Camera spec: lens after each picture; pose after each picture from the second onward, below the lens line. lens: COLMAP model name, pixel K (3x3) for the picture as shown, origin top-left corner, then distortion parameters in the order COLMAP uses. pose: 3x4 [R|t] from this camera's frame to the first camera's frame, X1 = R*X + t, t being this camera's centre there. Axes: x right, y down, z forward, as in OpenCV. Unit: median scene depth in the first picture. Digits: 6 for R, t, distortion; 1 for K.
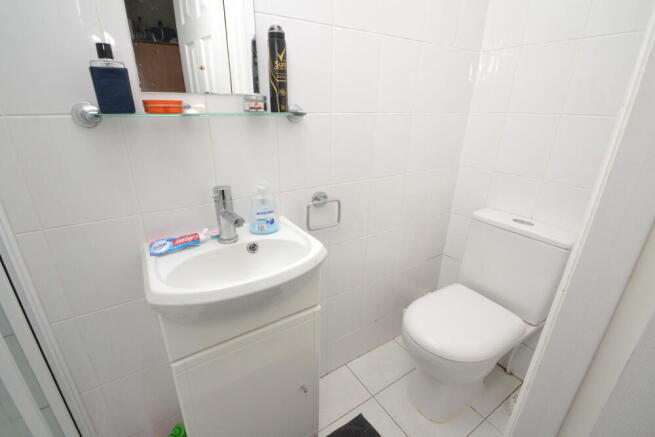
lens RADIAL K [[289.6, 0, 327.5], [0, 289.6, 218.5], [0, 0, 1]] dist [-0.000580, -0.000159]
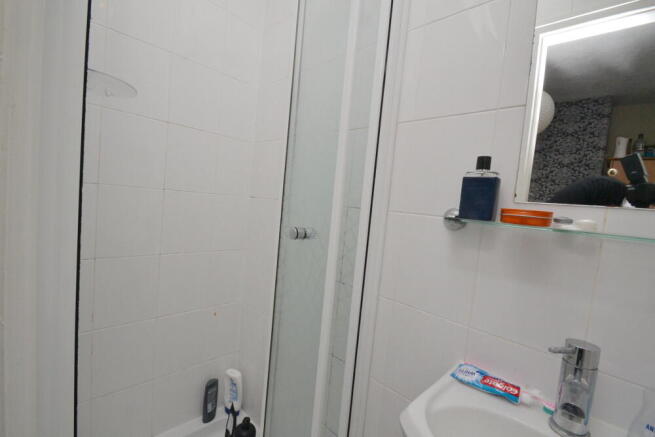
lens RADIAL K [[299.5, 0, 327.5], [0, 299.5, 218.5], [0, 0, 1]] dist [-0.001056, -0.000230]
pose [[0.228436, 0.079235, -0.970329, 0.121090], [-0.429986, 0.902415, -0.027538, -0.105958], [0.873458, 0.423519, 0.240214, 0.274975]]
